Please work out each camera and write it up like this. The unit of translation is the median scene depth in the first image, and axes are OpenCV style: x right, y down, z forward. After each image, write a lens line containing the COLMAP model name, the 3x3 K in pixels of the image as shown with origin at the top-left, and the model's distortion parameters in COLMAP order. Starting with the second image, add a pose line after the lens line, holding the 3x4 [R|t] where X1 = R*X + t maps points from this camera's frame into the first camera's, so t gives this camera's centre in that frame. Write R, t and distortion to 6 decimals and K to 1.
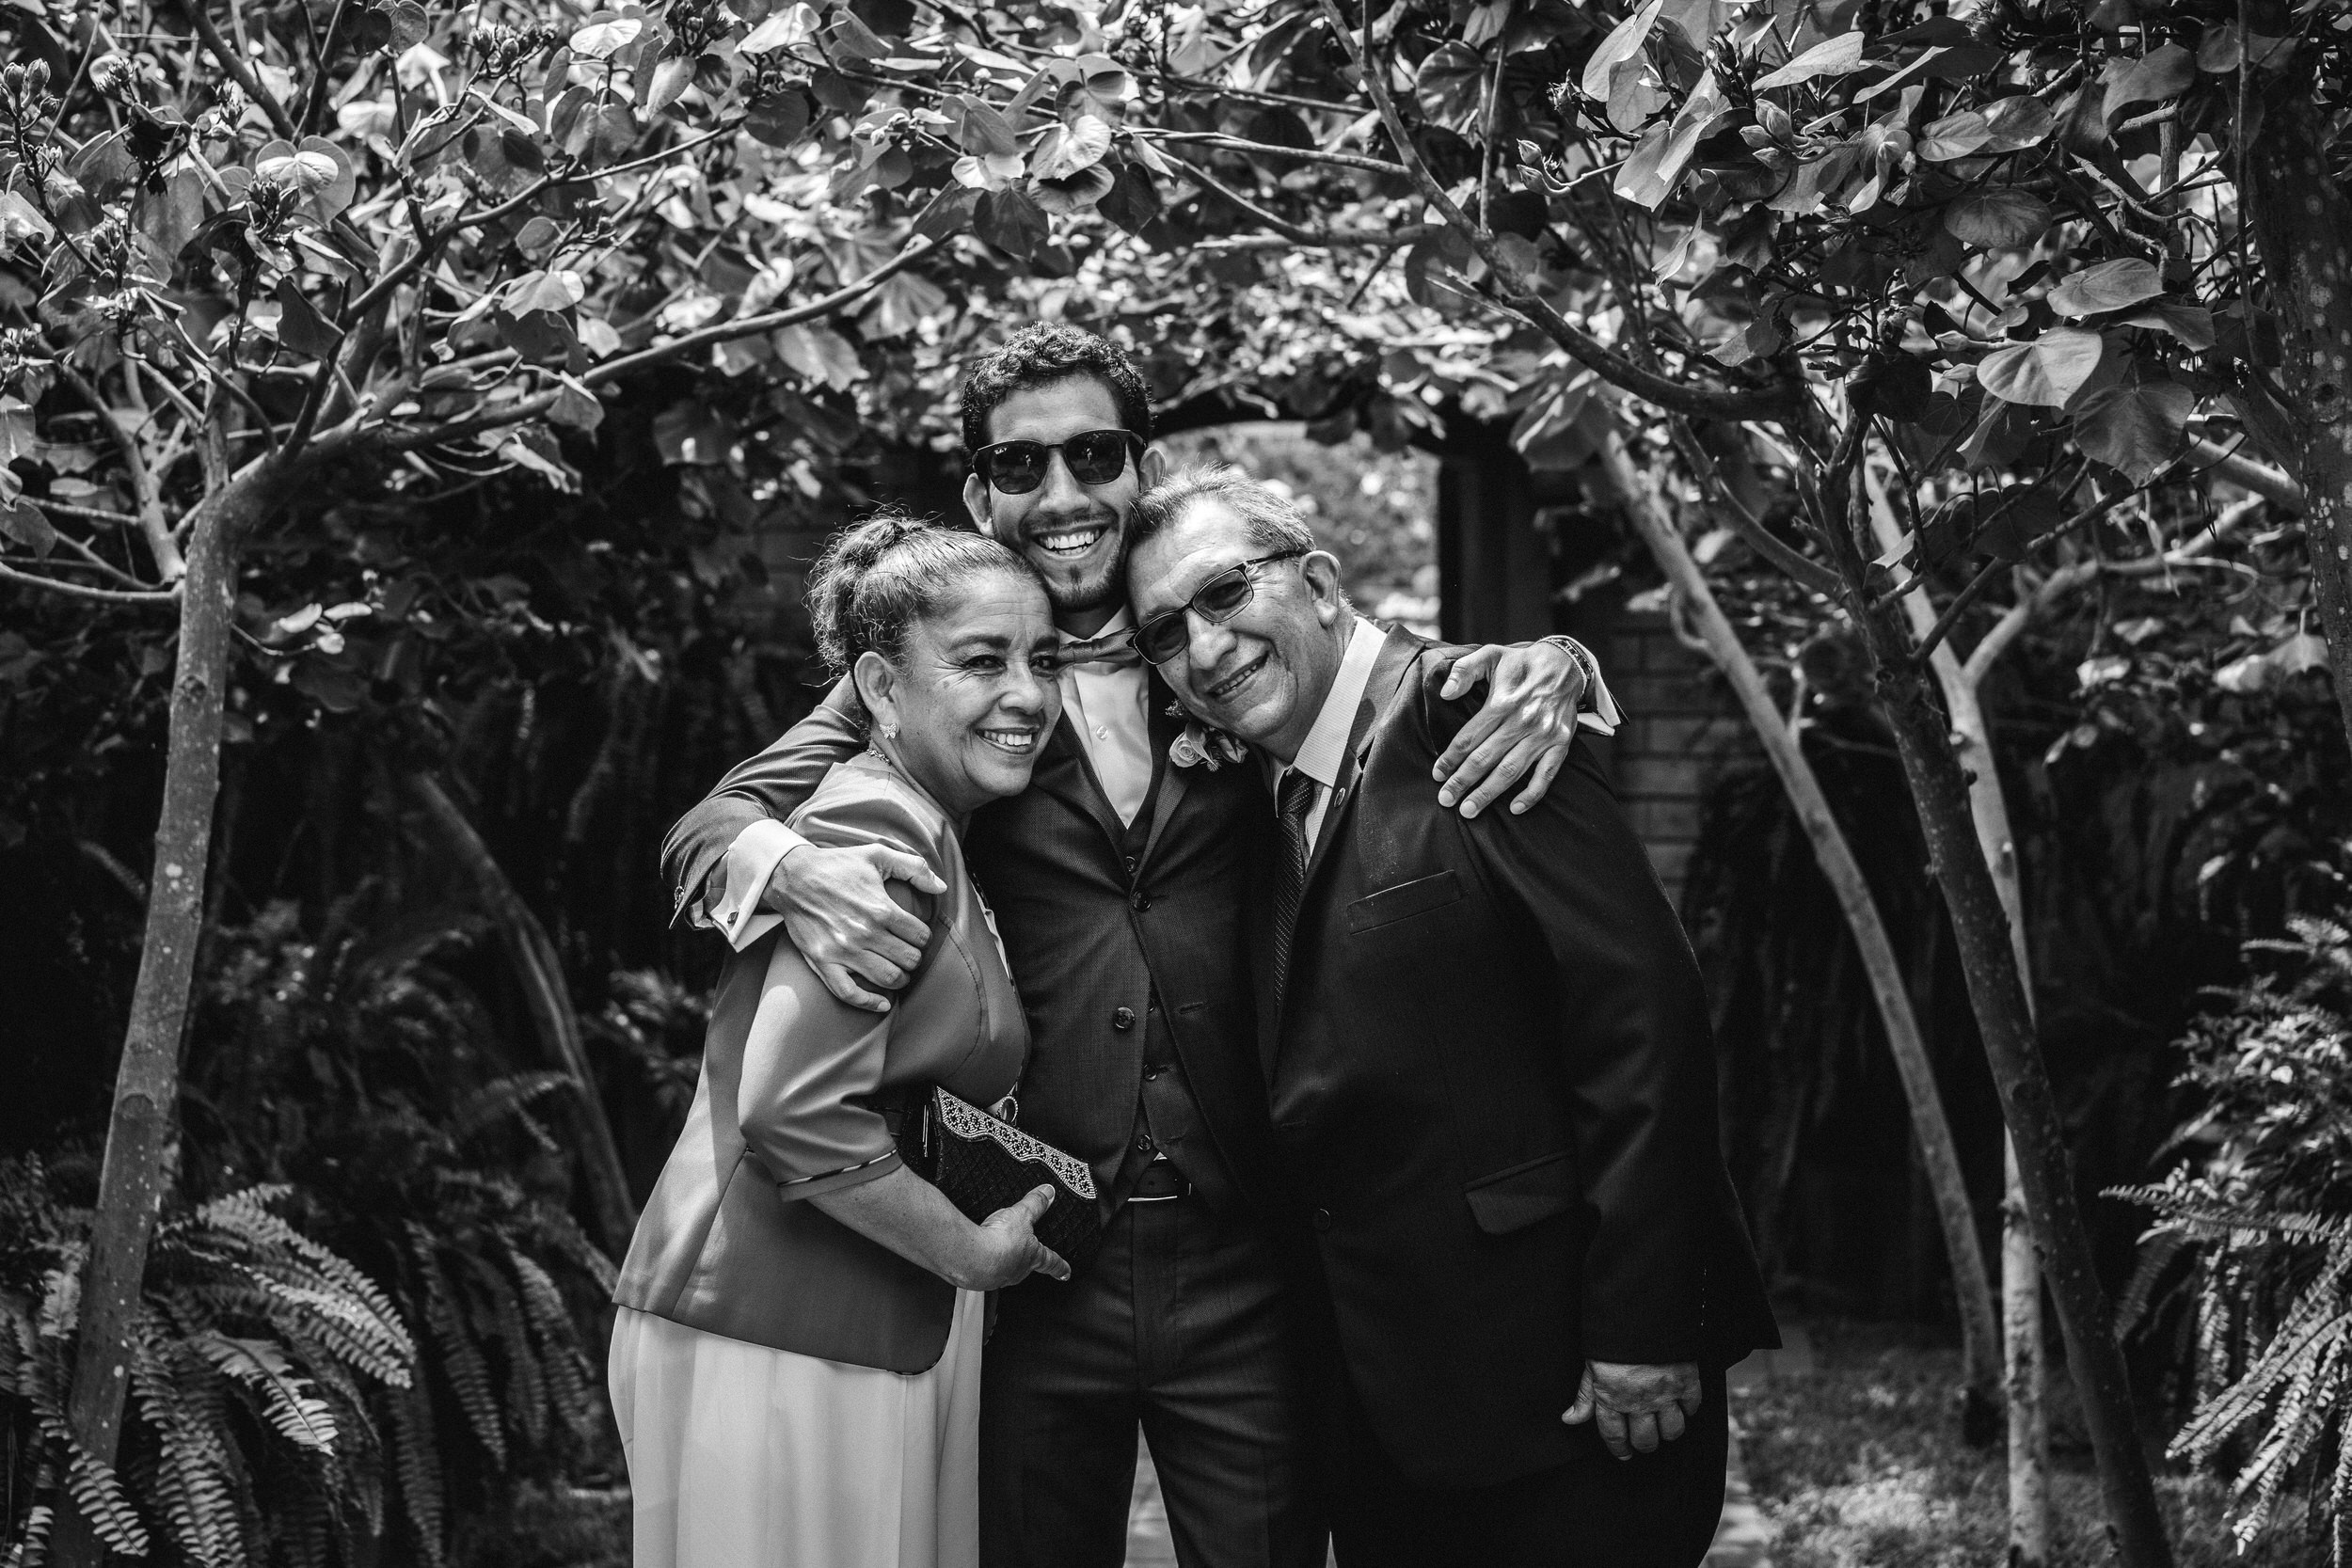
lens RADIAL K [[3654.3, 0, 1176.5], [0, 3654.3, 818.5], [0, 0, 1]] dist [-0.049491, -0.006392]
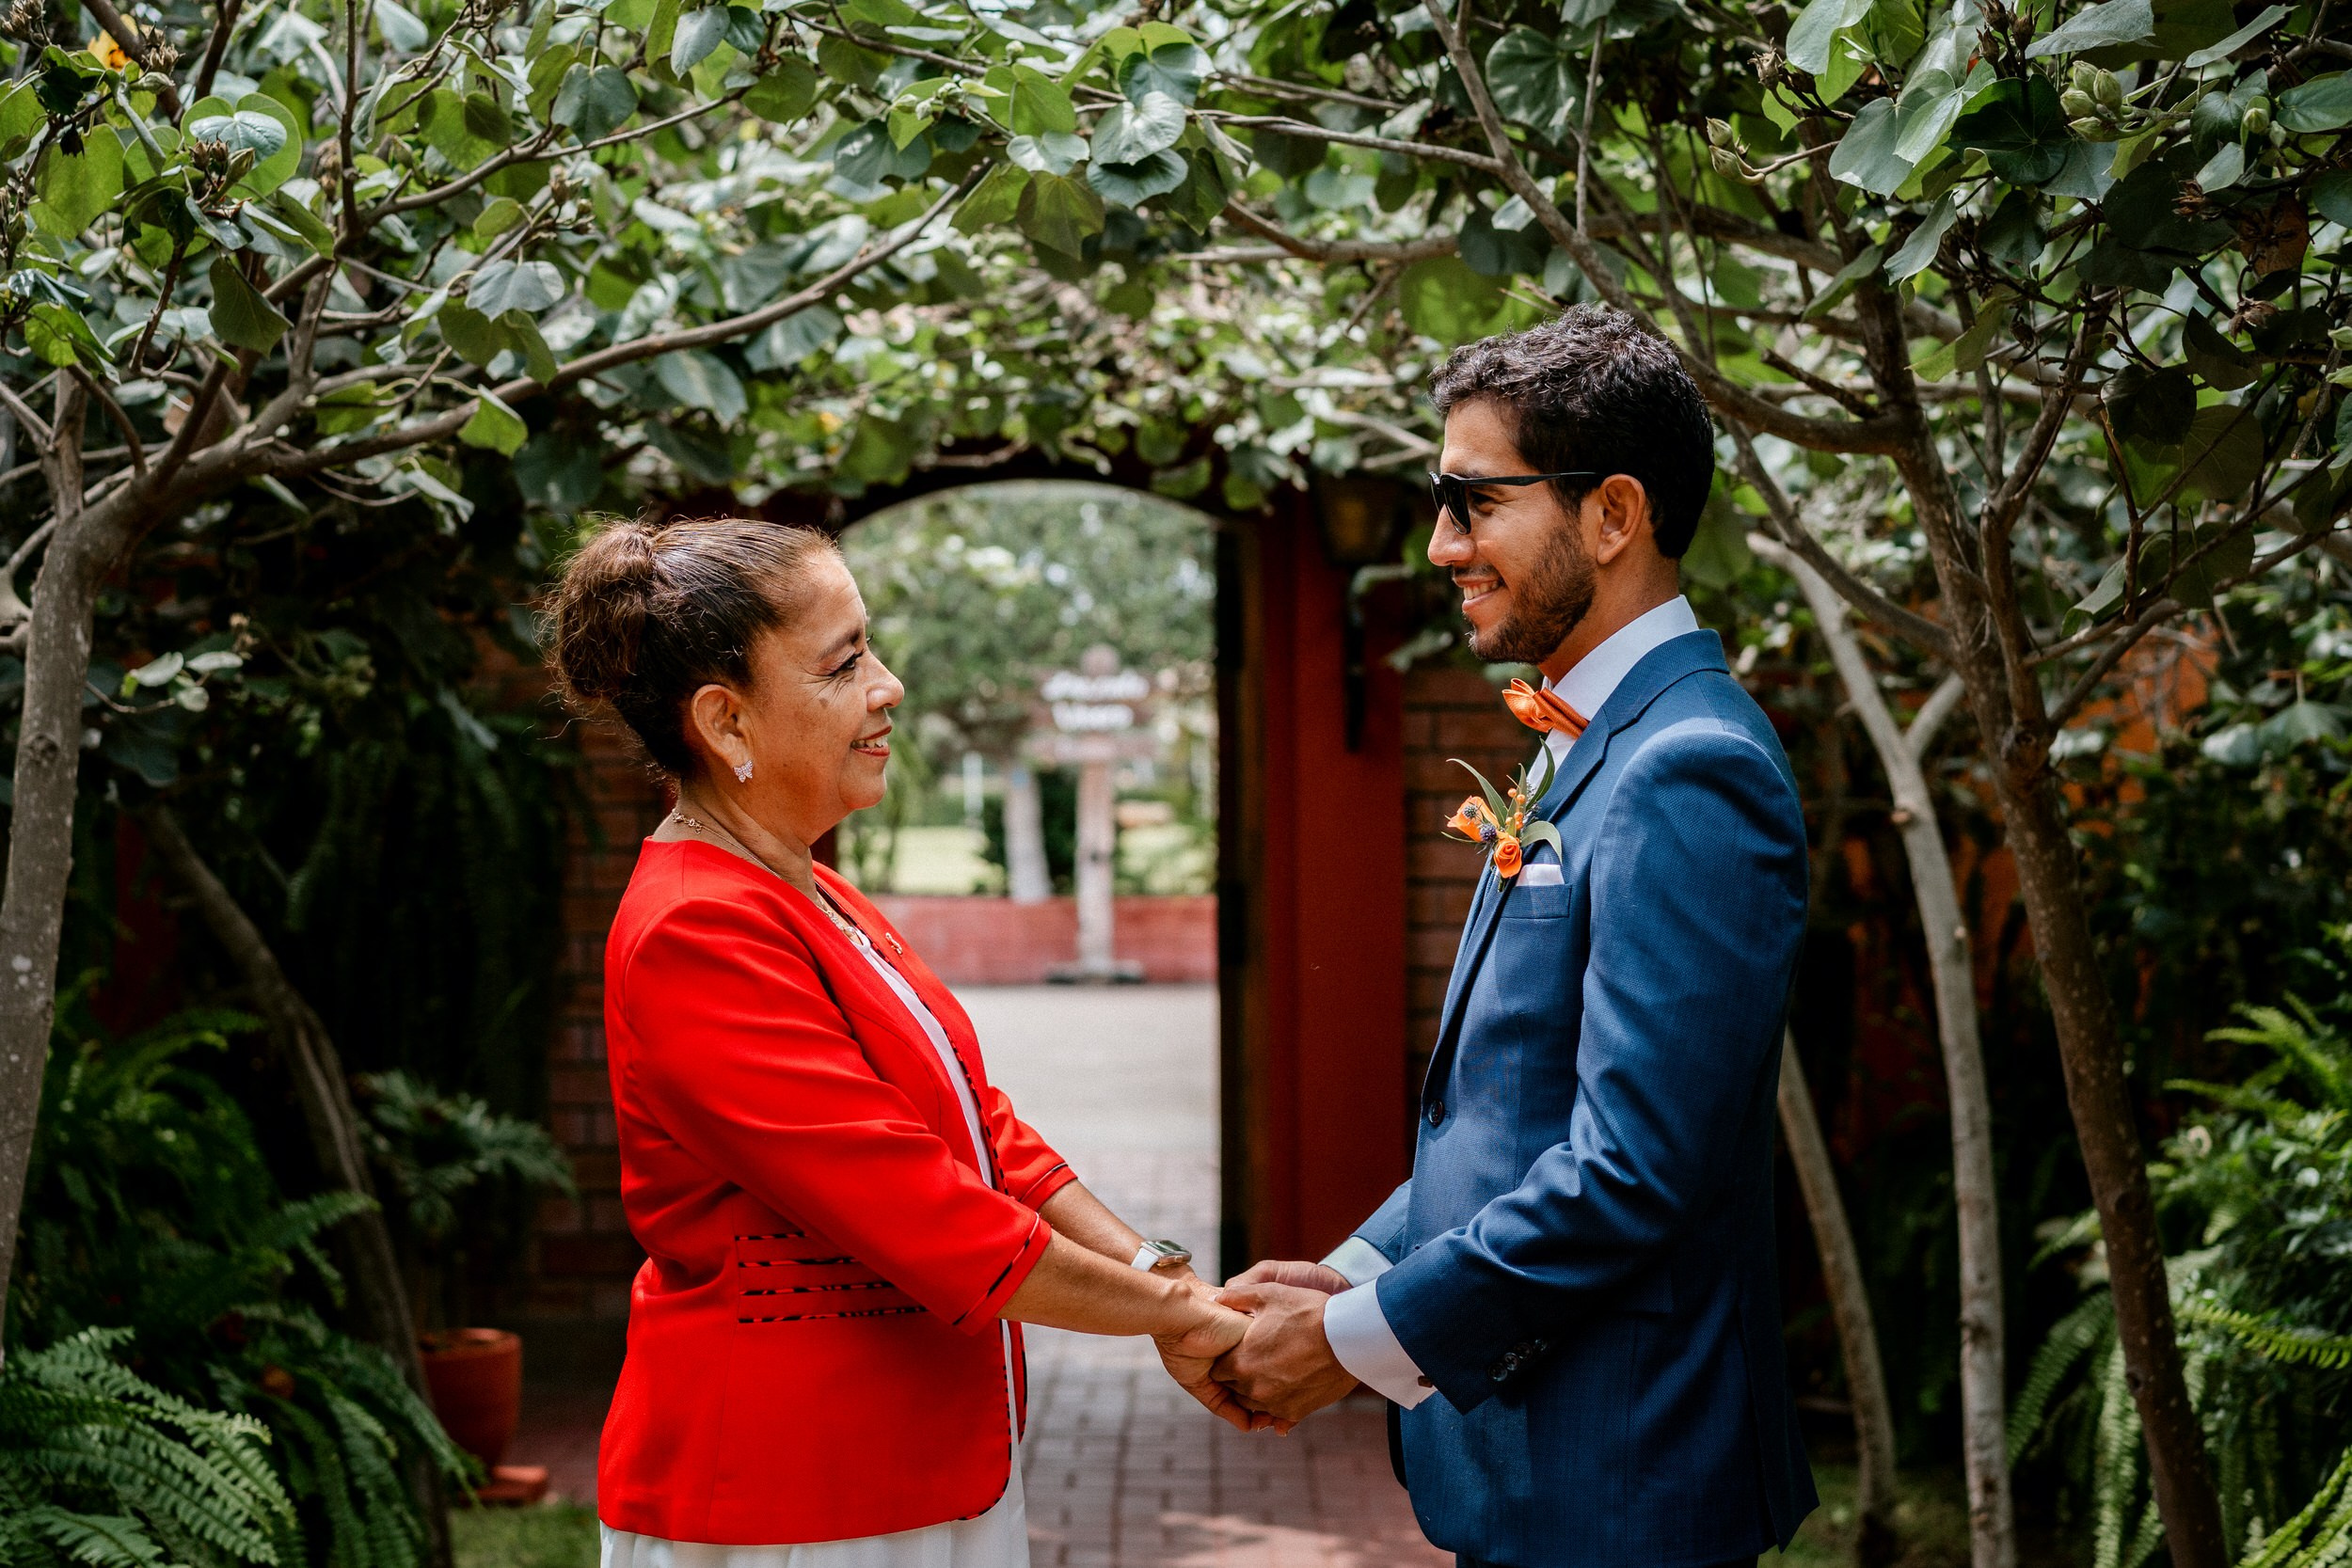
lens RADIAL K [[3729.3, 0, 1176.0], [0, 3729.3, 784.0], [0, 0, 1]] dist [0.006159, -0.206878]
pose [[0.993750, 0.001534, 0.111619, -0.100088], [0.002191, 0.999445, -0.033249, 0.001830], [-0.111608, 0.033285, 0.993195, 0.100938]]
